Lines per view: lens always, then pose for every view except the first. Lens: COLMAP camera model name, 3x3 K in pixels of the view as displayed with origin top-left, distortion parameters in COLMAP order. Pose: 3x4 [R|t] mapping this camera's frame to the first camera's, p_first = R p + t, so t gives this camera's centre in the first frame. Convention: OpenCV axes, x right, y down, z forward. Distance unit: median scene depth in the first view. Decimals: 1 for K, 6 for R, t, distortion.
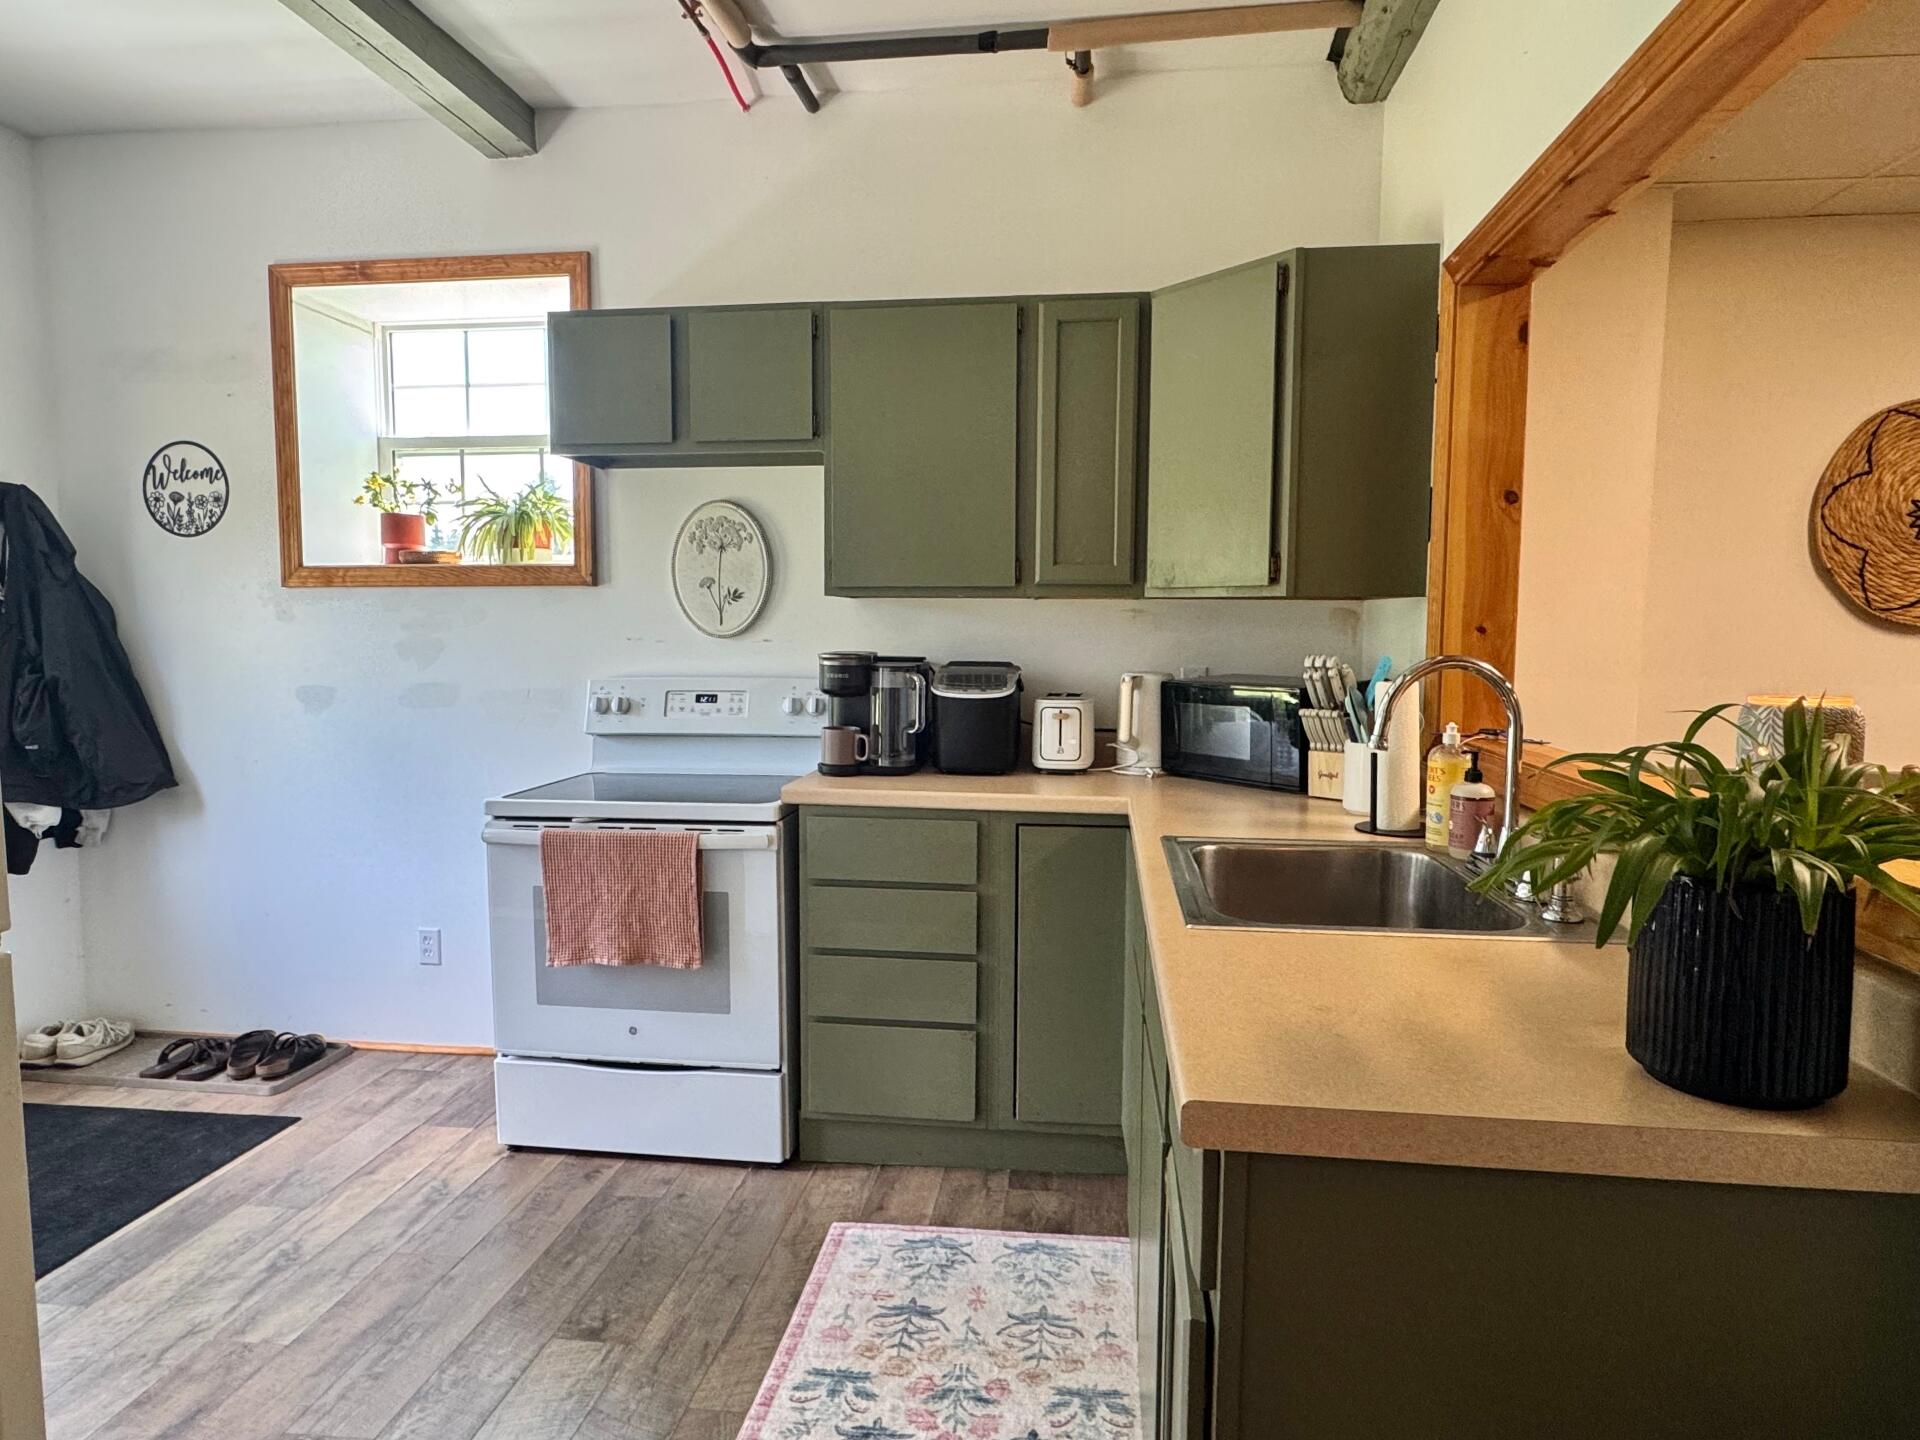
lens RADIAL K [[1111.2, 0, 960.0], [0, 1111.2, 720.0], [0, 0, 1]] dist [-0.007738, -0.001897]
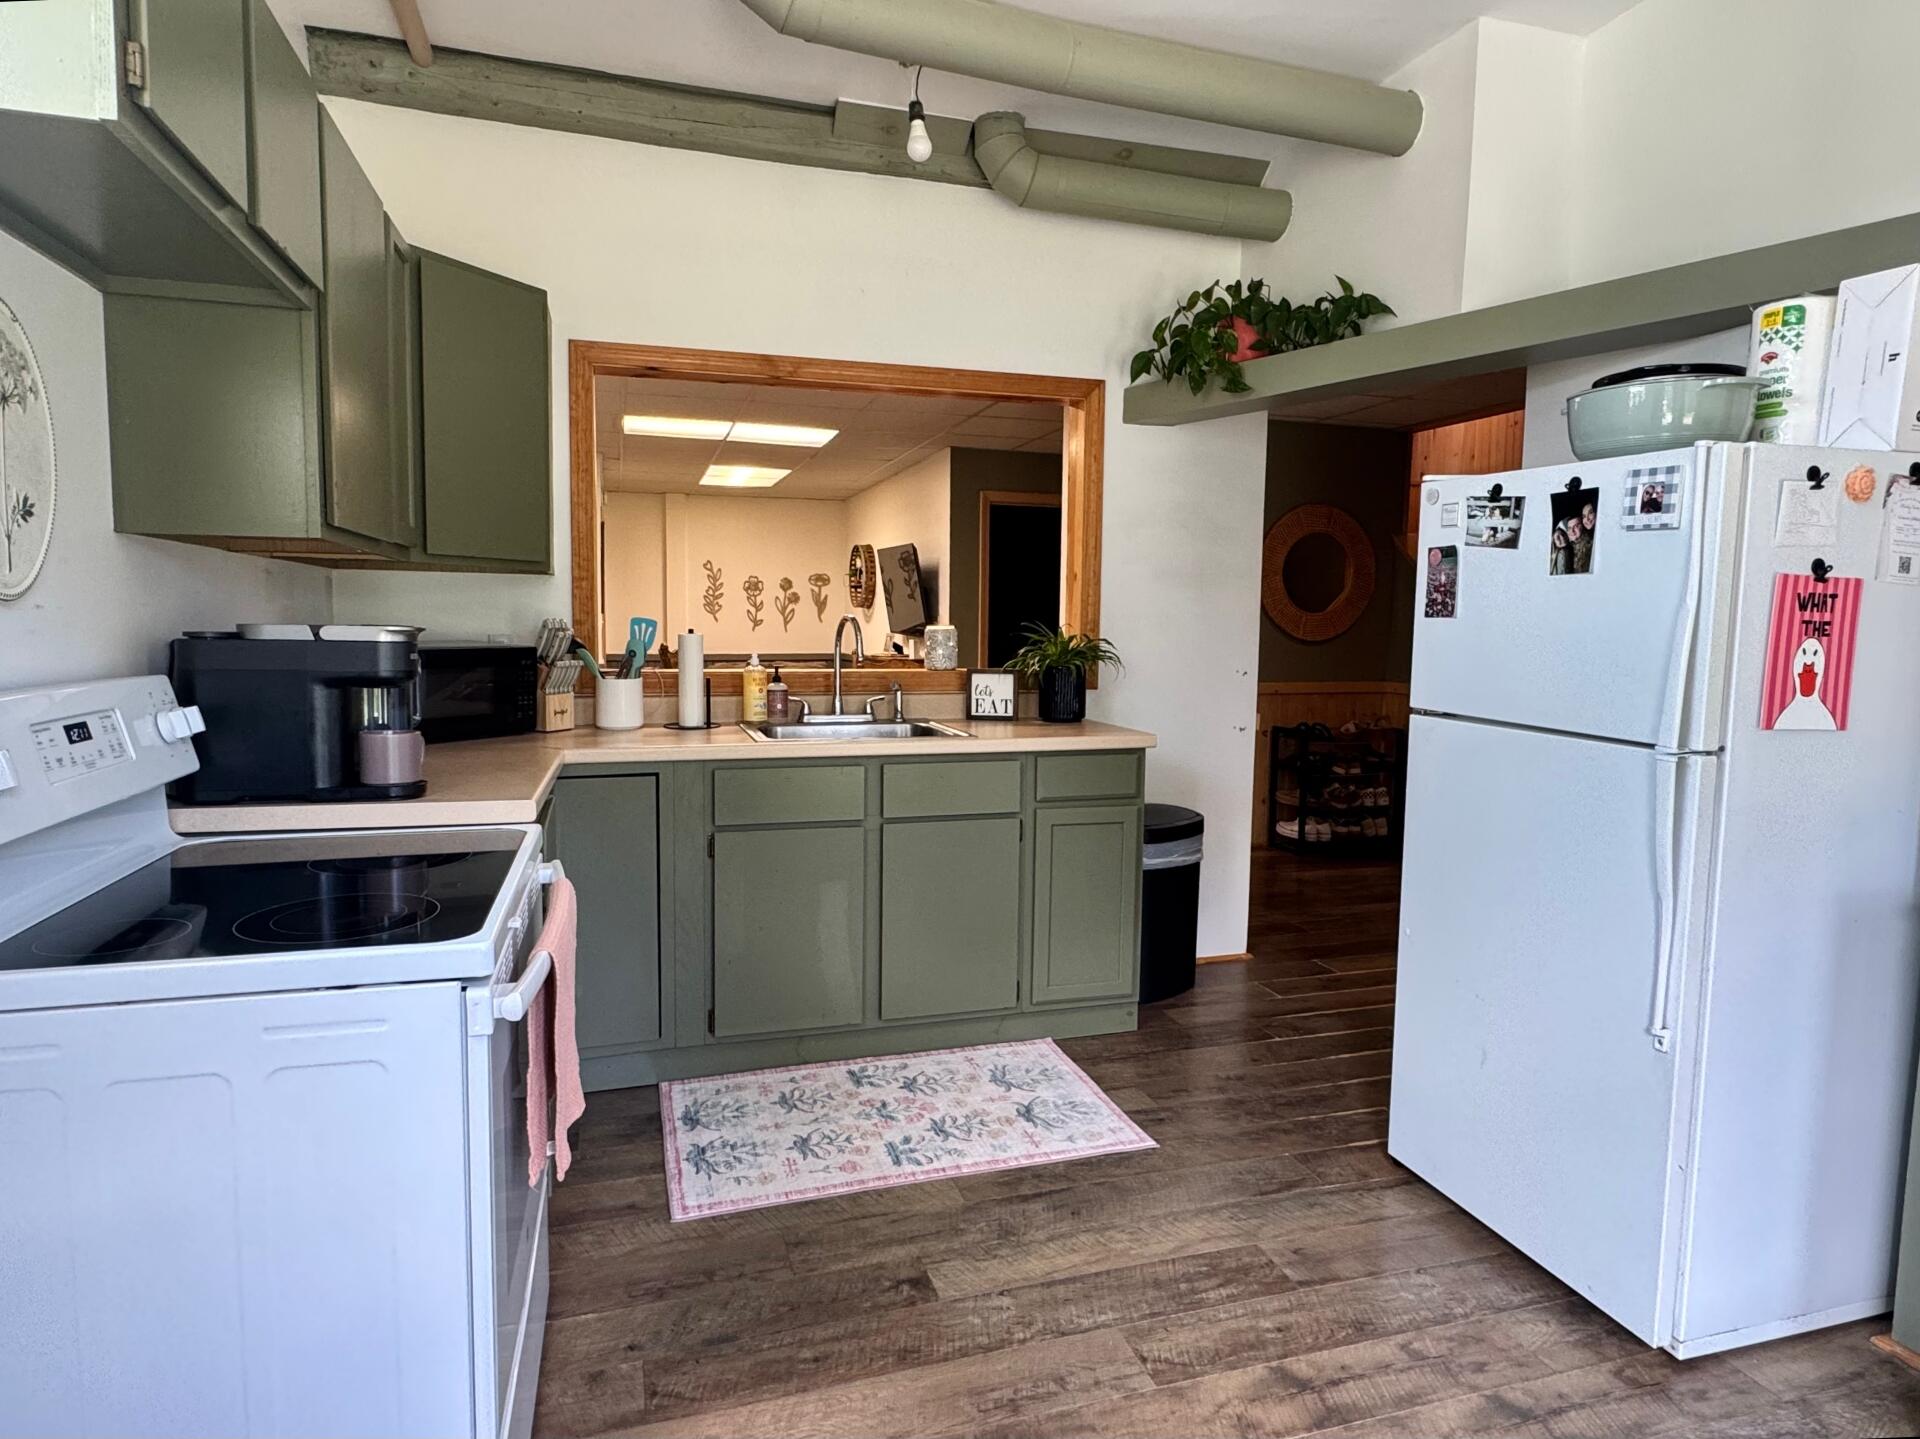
lens RADIAL K [[1111.2, 0, 960.0], [0, 1111.2, 719.5], [0, 0, 1]] dist [-0.007738, -0.001897]
pose [[-0.415385, -0.088464, 0.905334, -1.254927], [0.059210, 0.990520, 0.123954, -0.088188], [-0.907717, 0.105094, -0.406209, 1.355298]]
